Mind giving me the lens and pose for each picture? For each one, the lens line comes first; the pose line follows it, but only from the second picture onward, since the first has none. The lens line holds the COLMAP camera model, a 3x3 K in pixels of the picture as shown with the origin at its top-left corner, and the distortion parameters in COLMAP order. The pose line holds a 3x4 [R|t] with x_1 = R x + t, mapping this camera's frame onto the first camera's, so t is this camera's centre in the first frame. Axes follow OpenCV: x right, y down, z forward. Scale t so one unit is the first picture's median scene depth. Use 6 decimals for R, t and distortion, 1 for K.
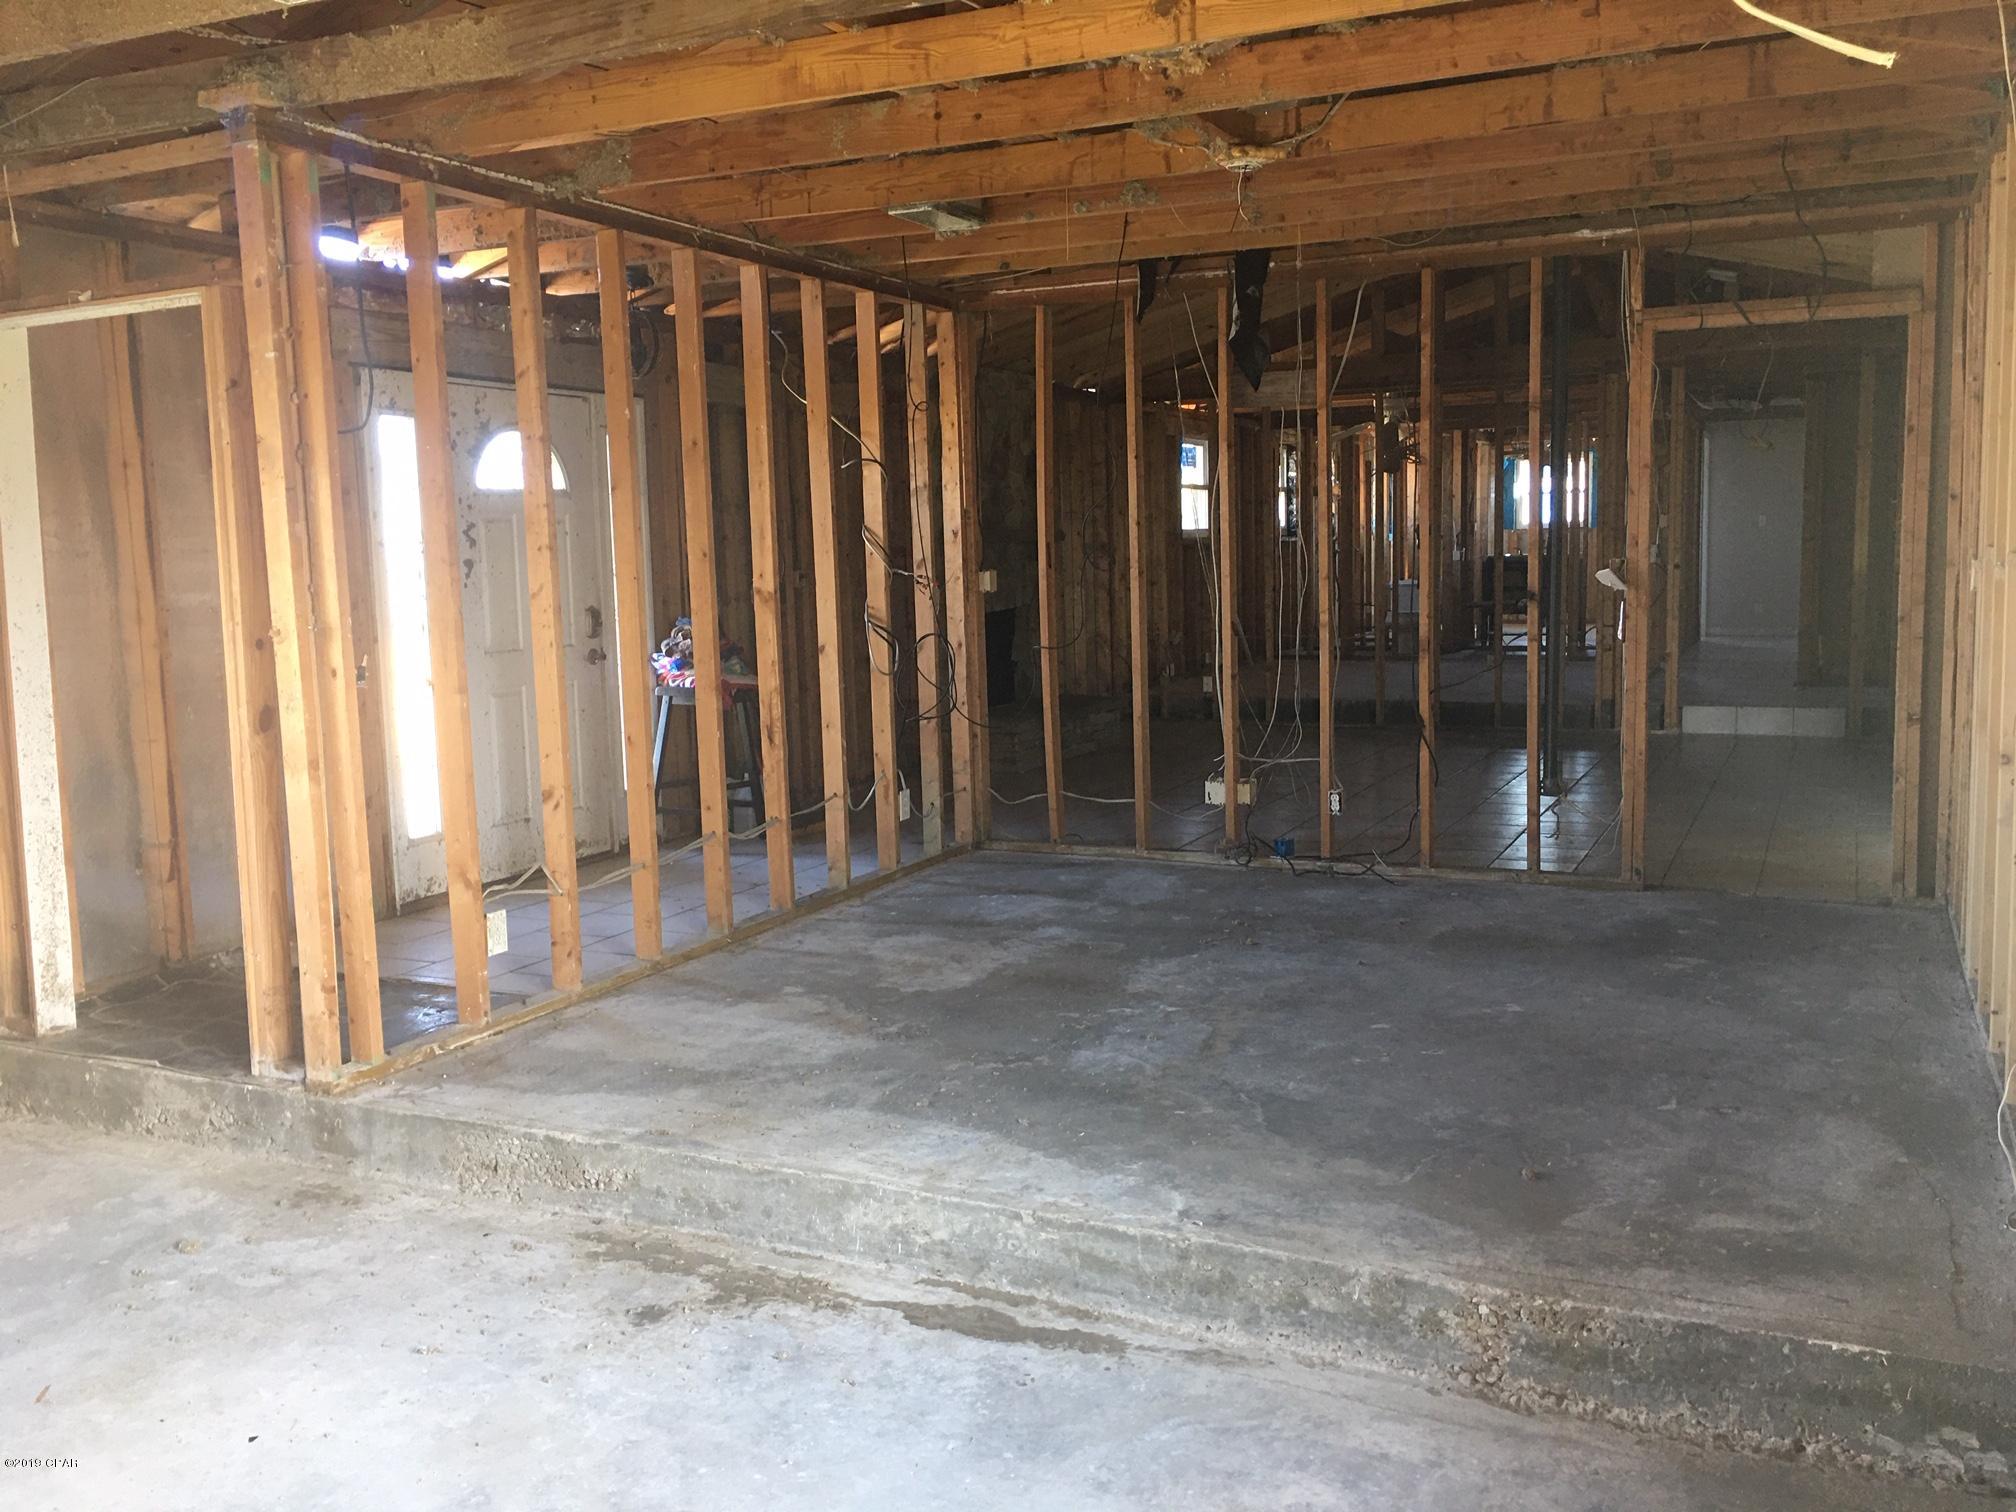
lens RADIAL K [[1710.8, 0, 1009.7], [0, 1710.8, 736.4], [0, 0, 1]] dist [0.088166, -0.124089]
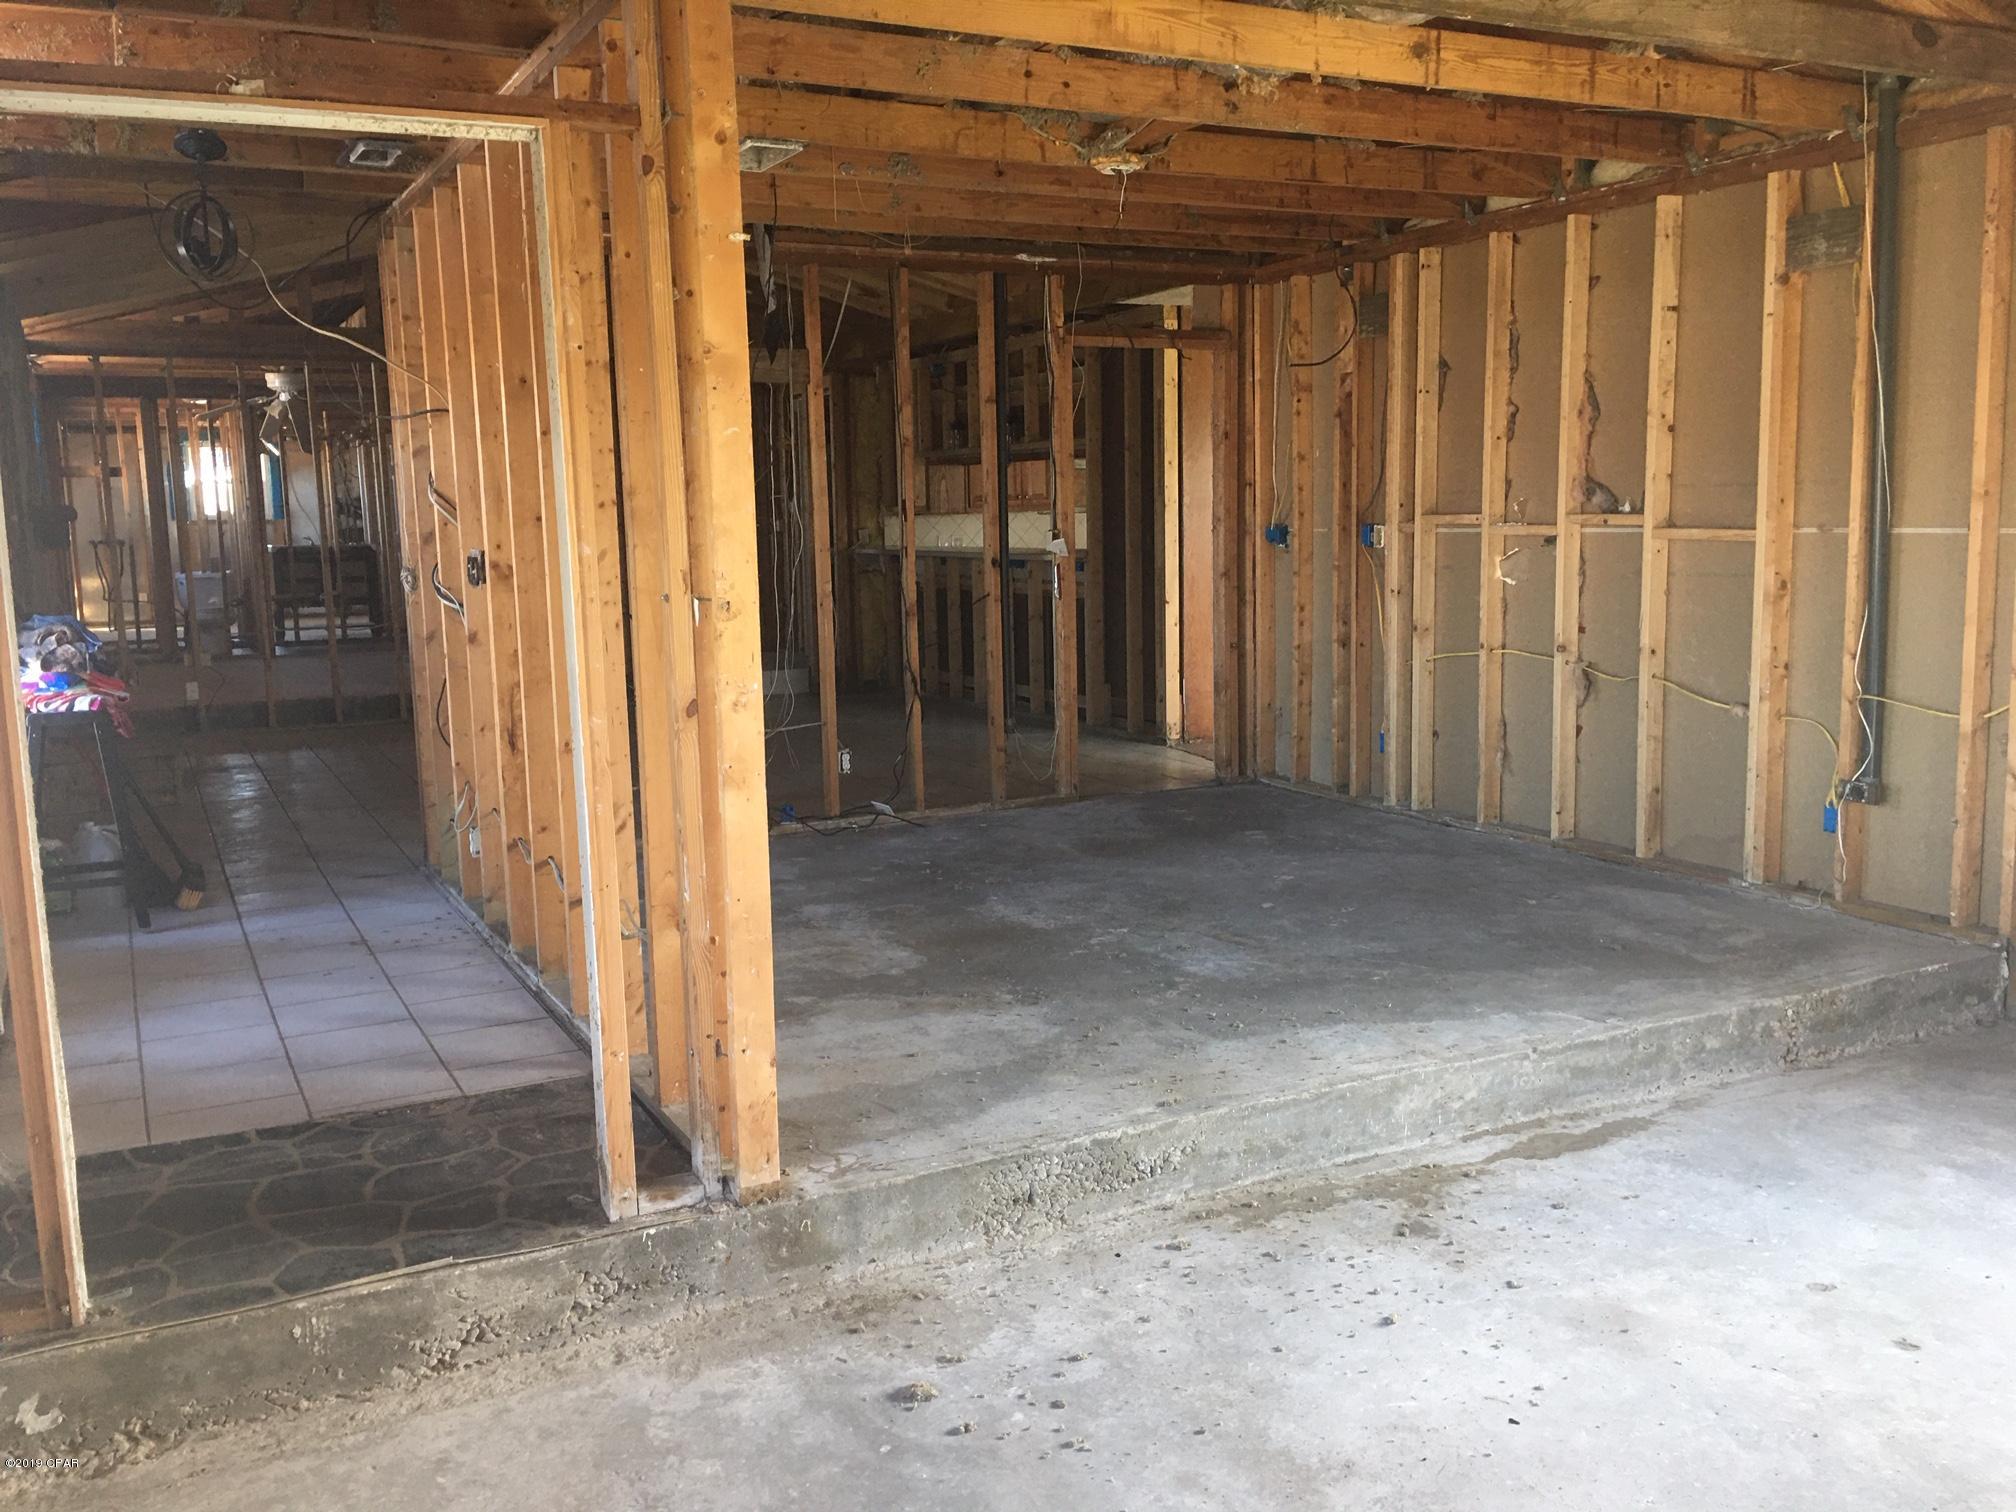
lens RADIAL K [[1710.8, 0, 986.8], [0, 1710.8, 736.2], [0, 0, 1]] dist [0.088166, -0.124089]
pose [[0.611408, -0.093185, 0.785810, -1.014207], [0.094952, 0.994507, 0.044055, -0.027089], [-0.785598, 0.047678, 0.616897, 0.481128]]
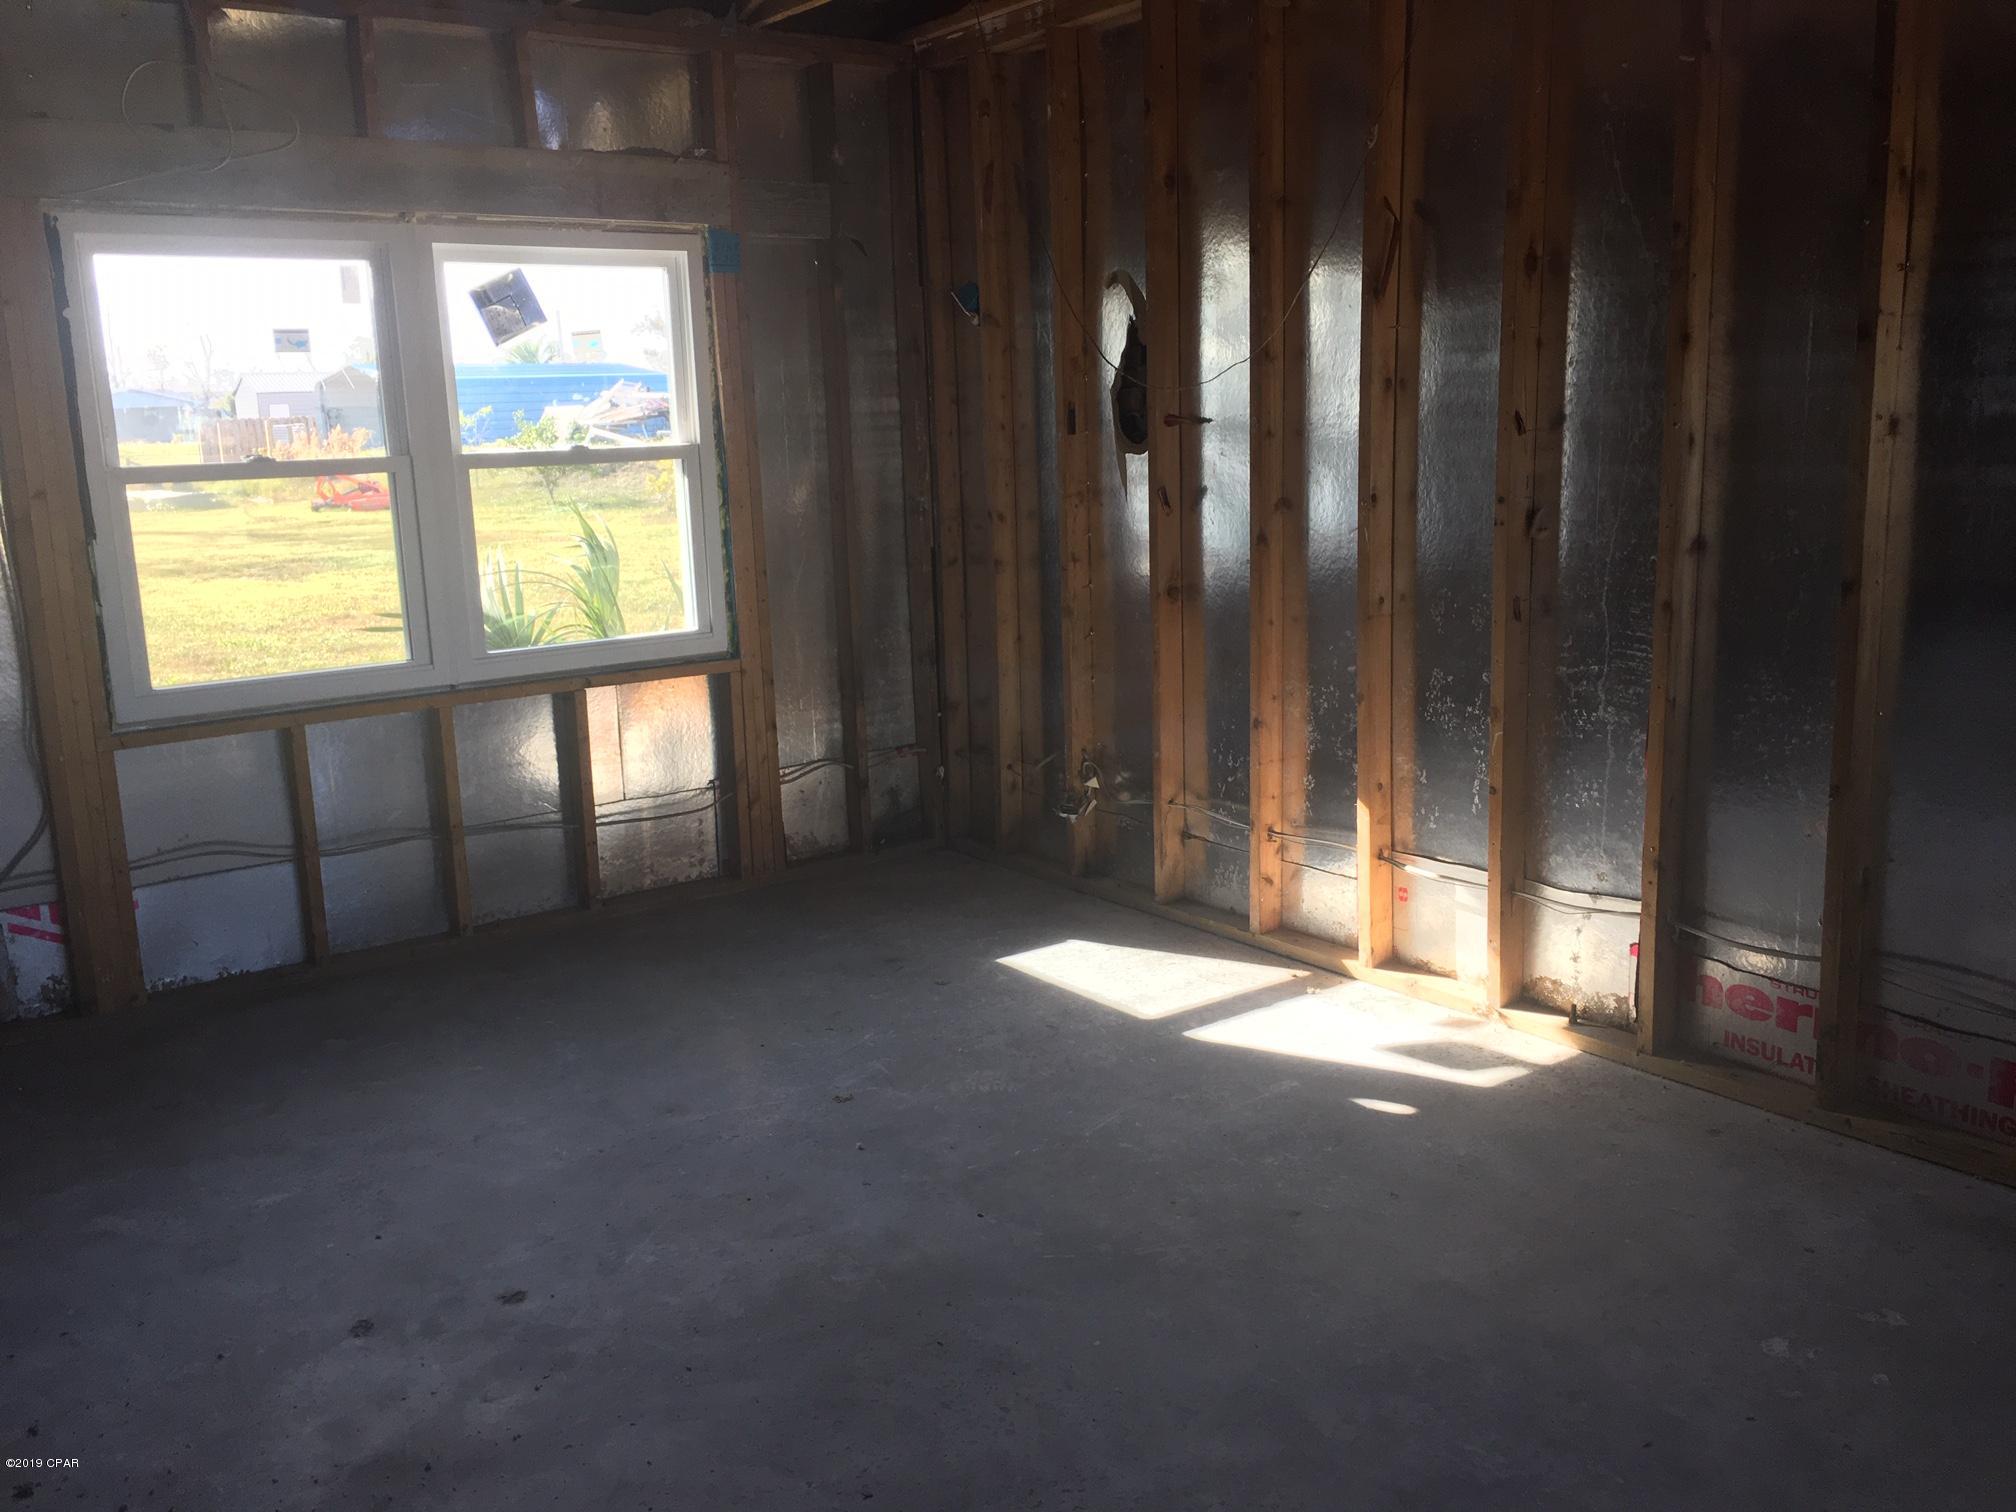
lens RADIAL K [[1710.8, 0, 997.2], [0, 1710.8, 749.8], [0, 0, 1]] dist [0.088166, -0.124089]
pose [[-0.879038, -0.037198, 0.475299, -0.702005], [0.109484, 0.954557, 0.277190, -0.089982], [-0.464011, 0.295698, -0.835019, 1.108087]]
